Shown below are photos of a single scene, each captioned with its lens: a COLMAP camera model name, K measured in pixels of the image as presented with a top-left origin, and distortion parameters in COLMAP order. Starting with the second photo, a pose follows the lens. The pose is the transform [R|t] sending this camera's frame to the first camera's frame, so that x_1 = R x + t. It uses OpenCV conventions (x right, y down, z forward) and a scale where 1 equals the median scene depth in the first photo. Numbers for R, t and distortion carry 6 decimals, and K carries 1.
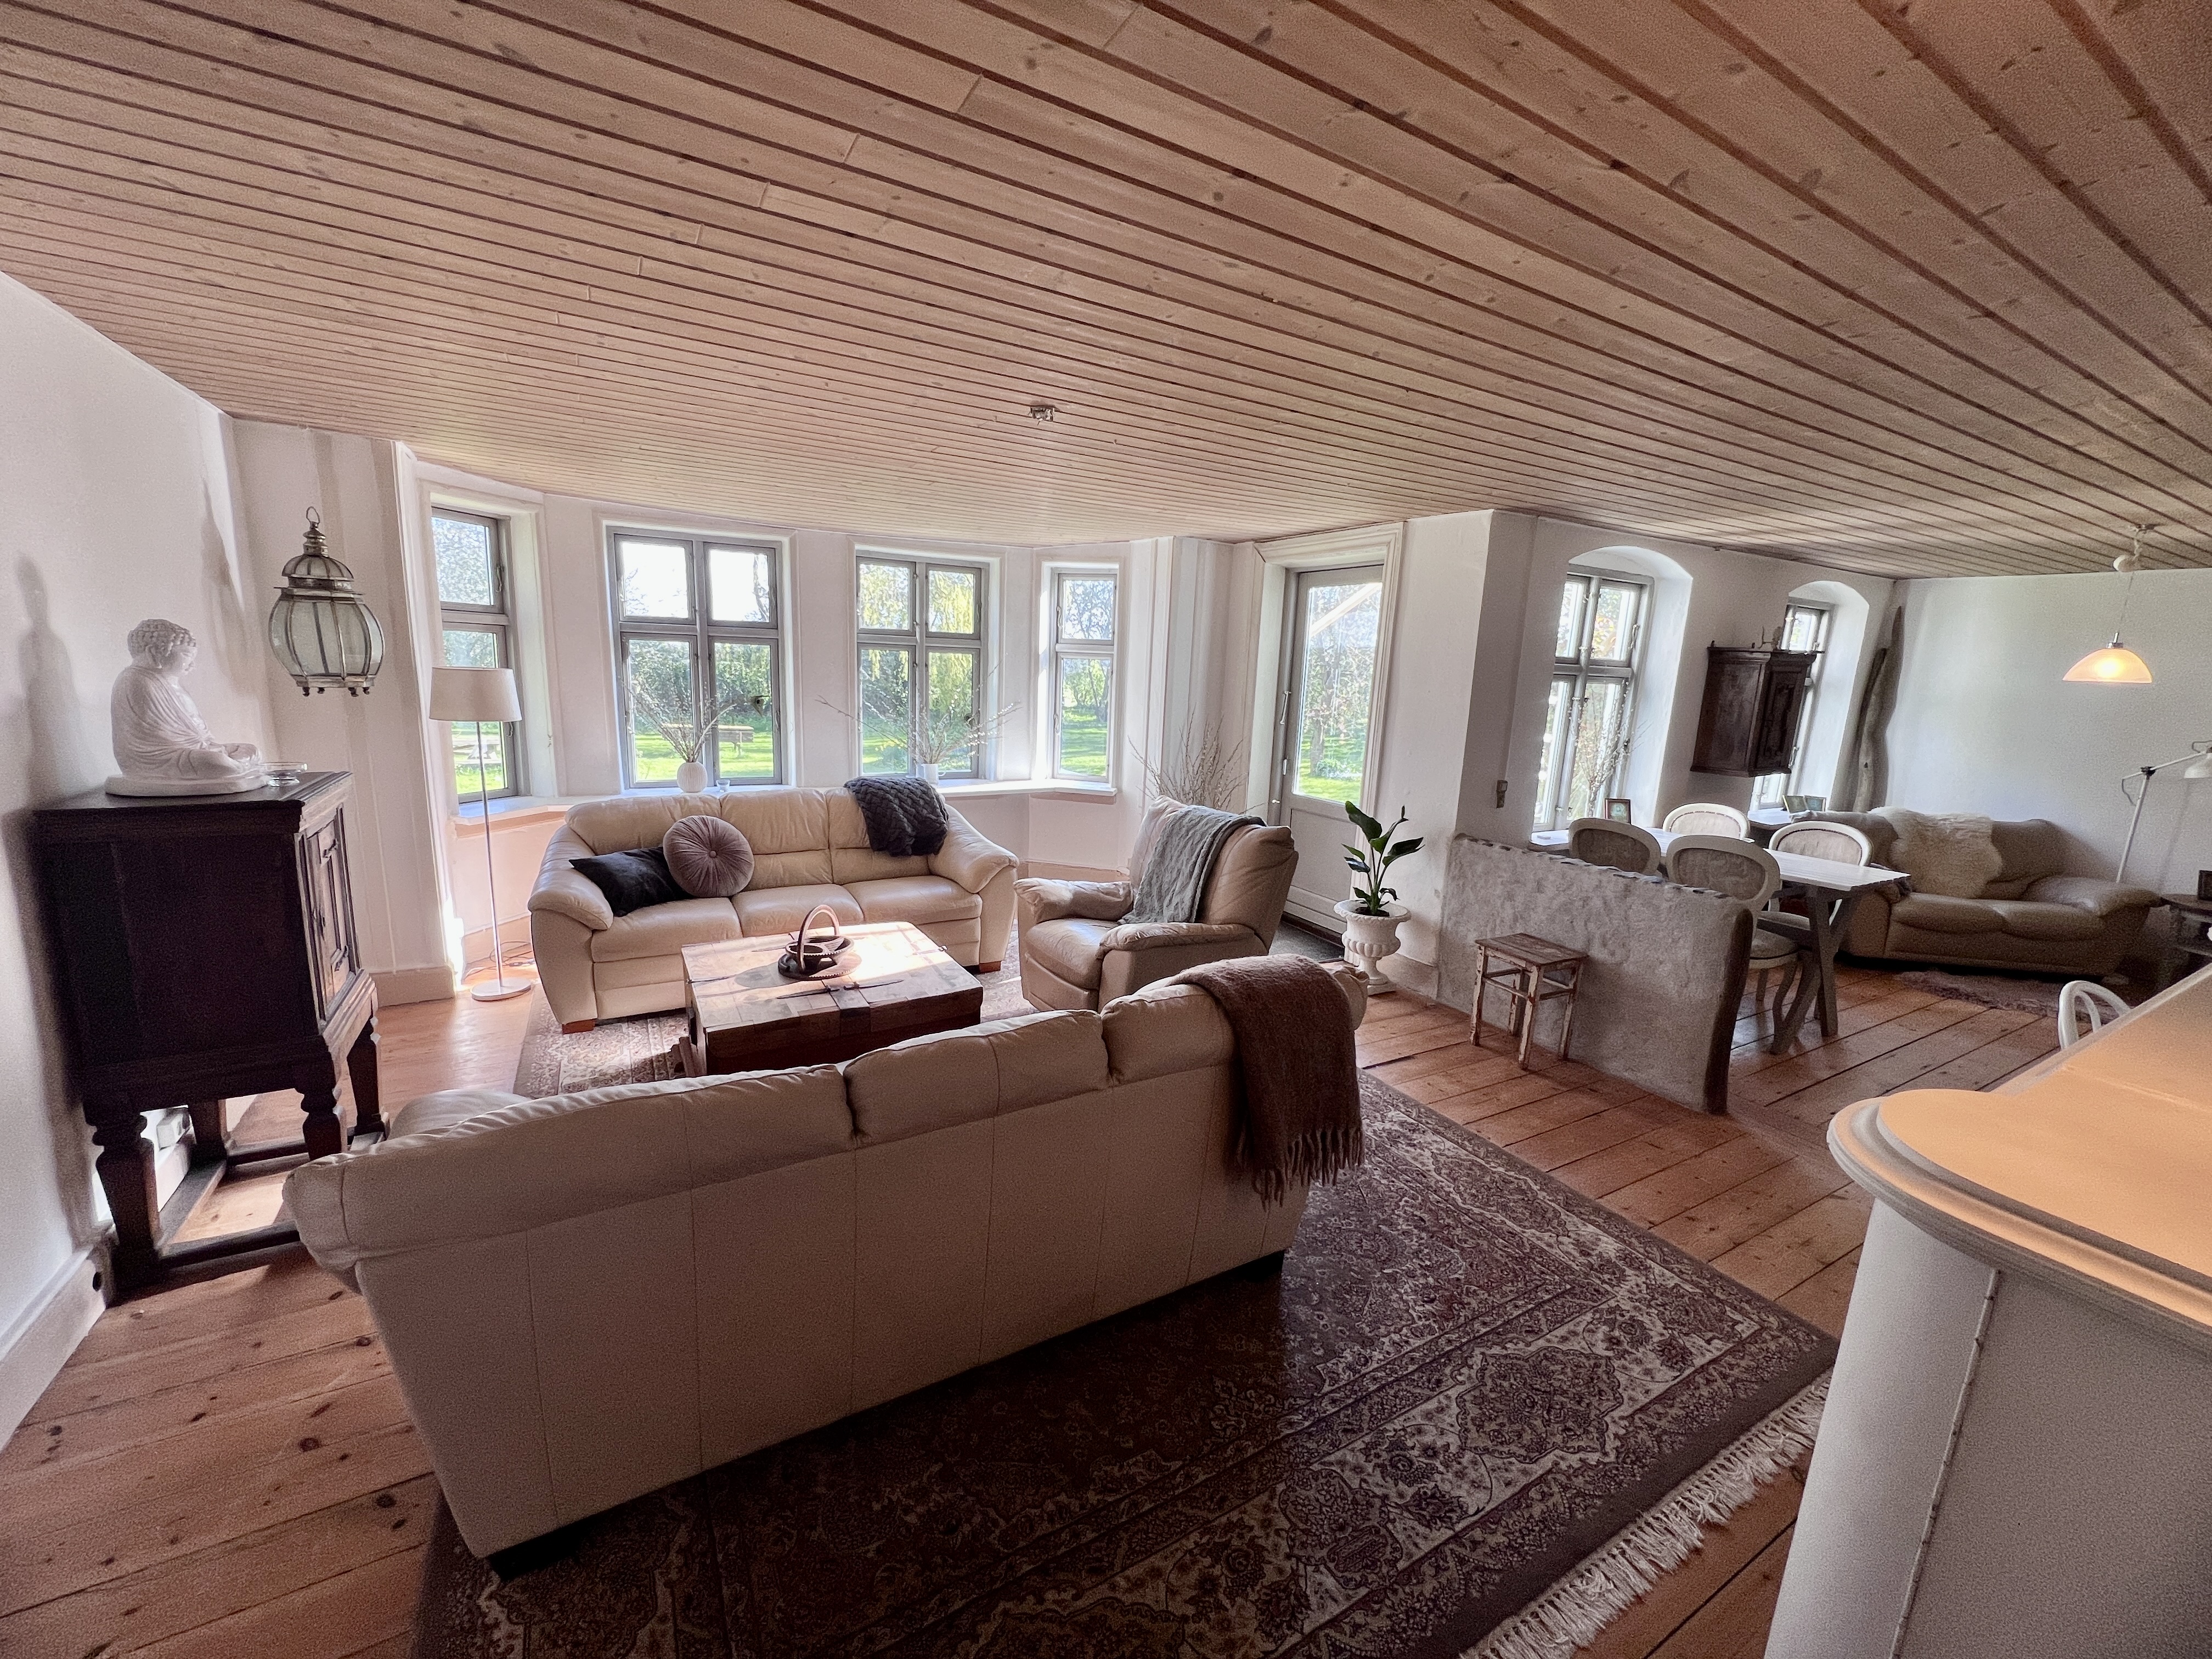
lens RADIAL K [[879.5, 0, 1106.0], [0, 879.5, 829.5], [0, 0, 1]] dist [-0.000287, -0.000153]
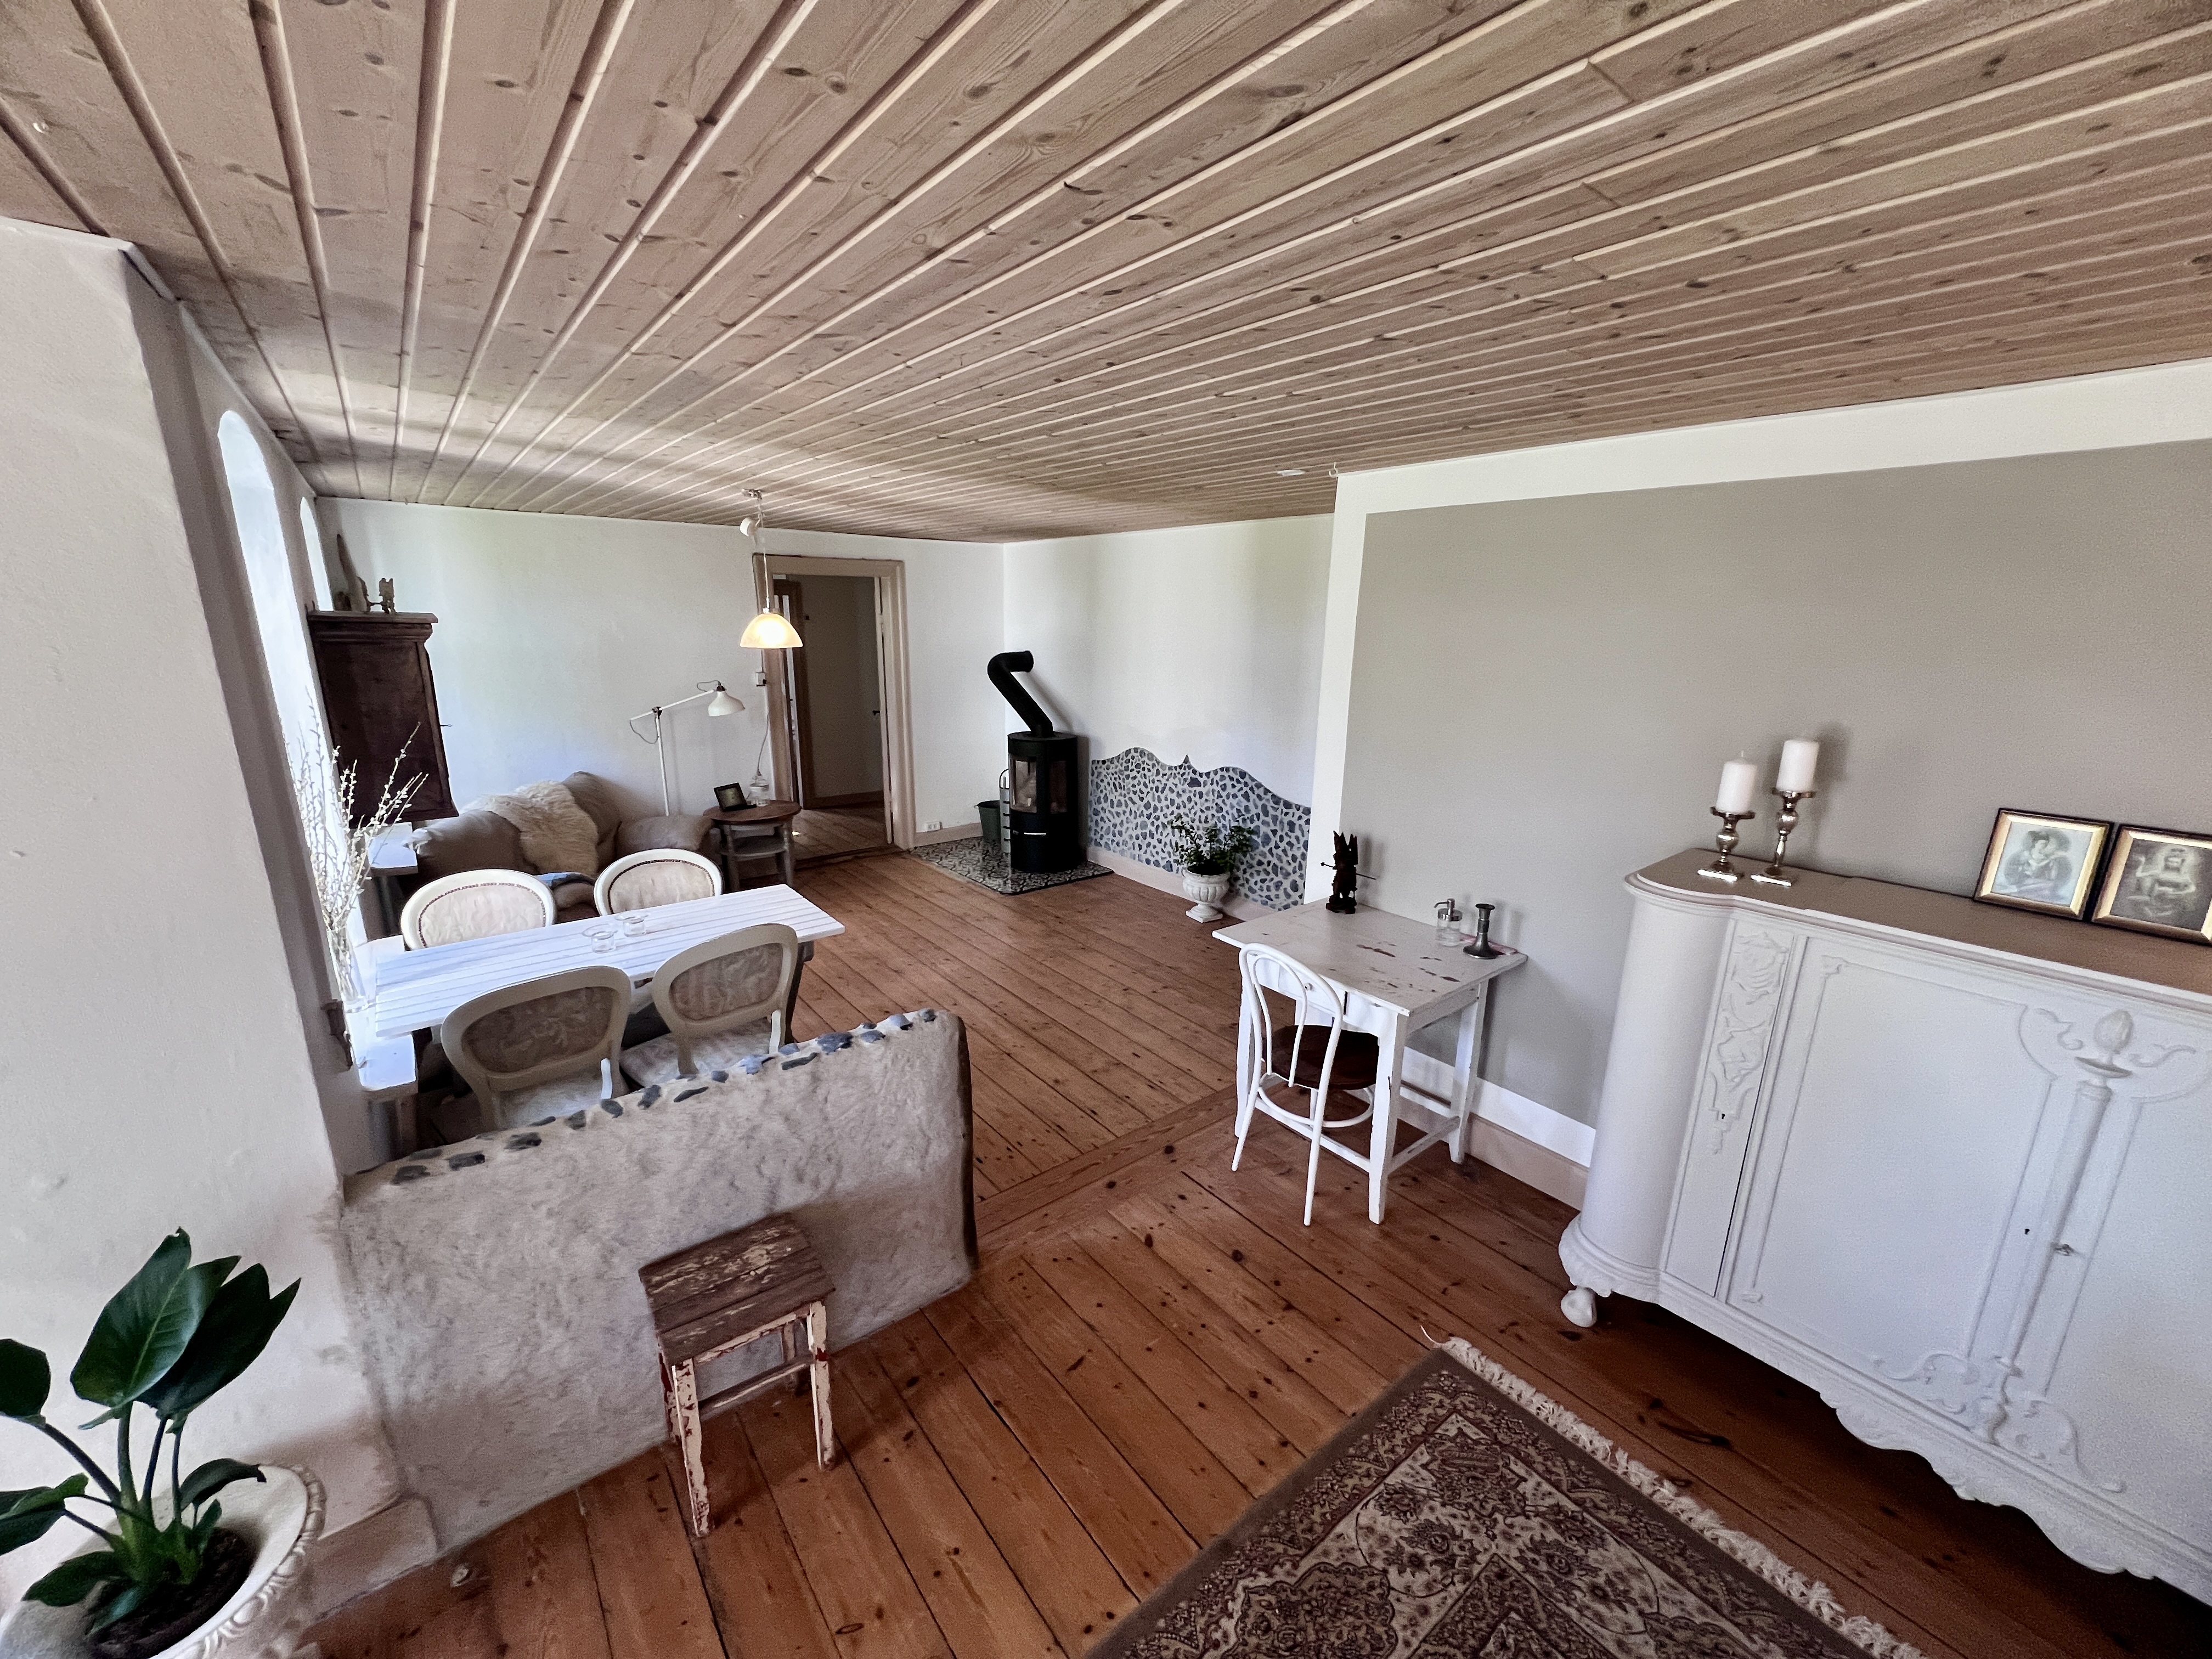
lens RADIAL K [[879.5, 0, 1106.0], [0, 879.5, 829.5], [0, 0, 1]] dist [-0.000287, -0.000153]
pose [[-0.148105, -0.284113, 0.947283, 0.049639], [0.166777, 0.936953, 0.307090, -0.233730], [-0.974808, 0.203466, -0.091384, 0.815798]]
